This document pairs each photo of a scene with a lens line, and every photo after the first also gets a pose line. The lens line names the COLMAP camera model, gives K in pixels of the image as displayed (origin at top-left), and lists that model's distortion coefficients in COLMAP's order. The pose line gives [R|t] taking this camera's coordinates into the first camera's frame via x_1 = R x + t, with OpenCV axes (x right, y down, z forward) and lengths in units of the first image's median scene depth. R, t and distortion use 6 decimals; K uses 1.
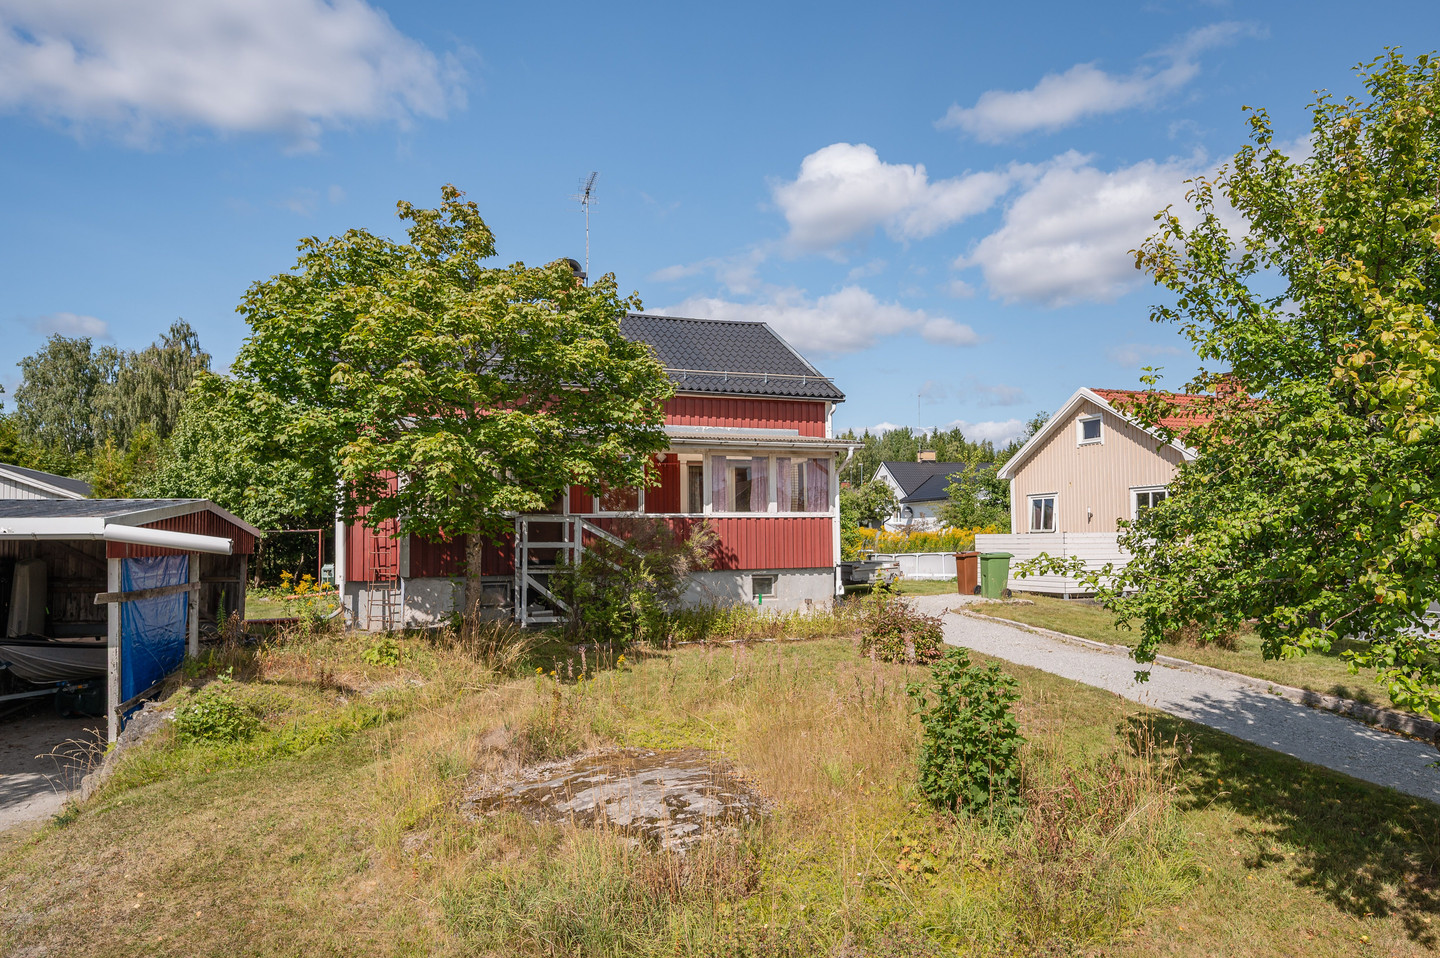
lens RADIAL K [[878.5, 0, 720.3], [0, 878.5, 533.5], [0, 0, 1]] dist [0.030355, -0.001051]
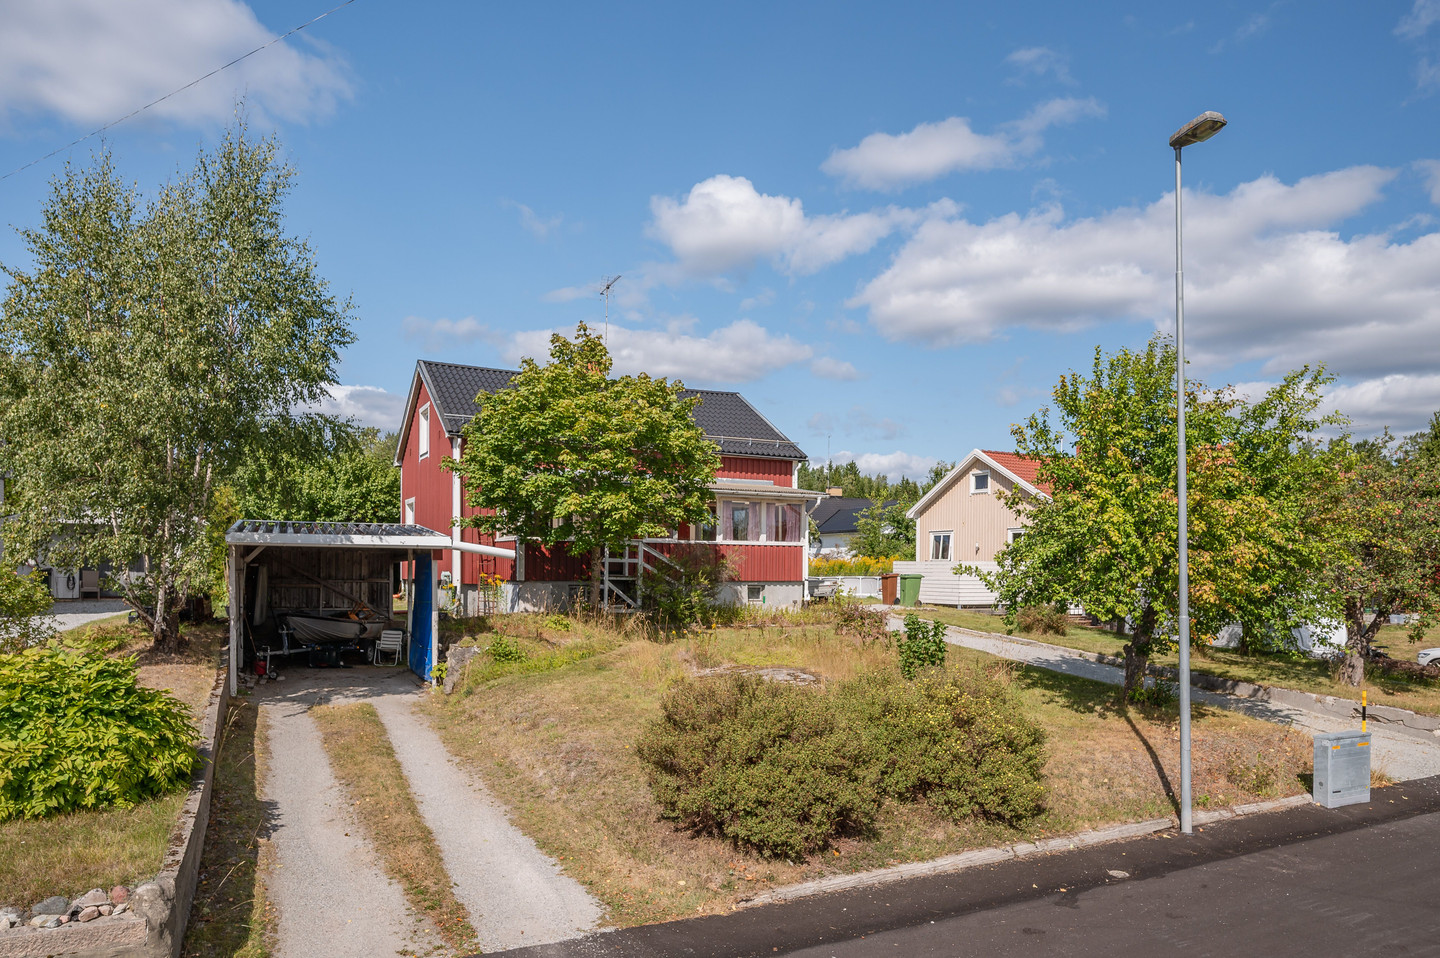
lens RADIAL K [[906.0, 0, 675.6], [0, 906.0, 475.0], [0, 0, 1]] dist [-0.055028, -0.000880]
pose [[0.996454, 0.028426, 0.079189, -0.195452], [-0.020834, 0.995250, -0.095096, 0.011048], [-0.081516, 0.093109, 0.992313, -0.442713]]
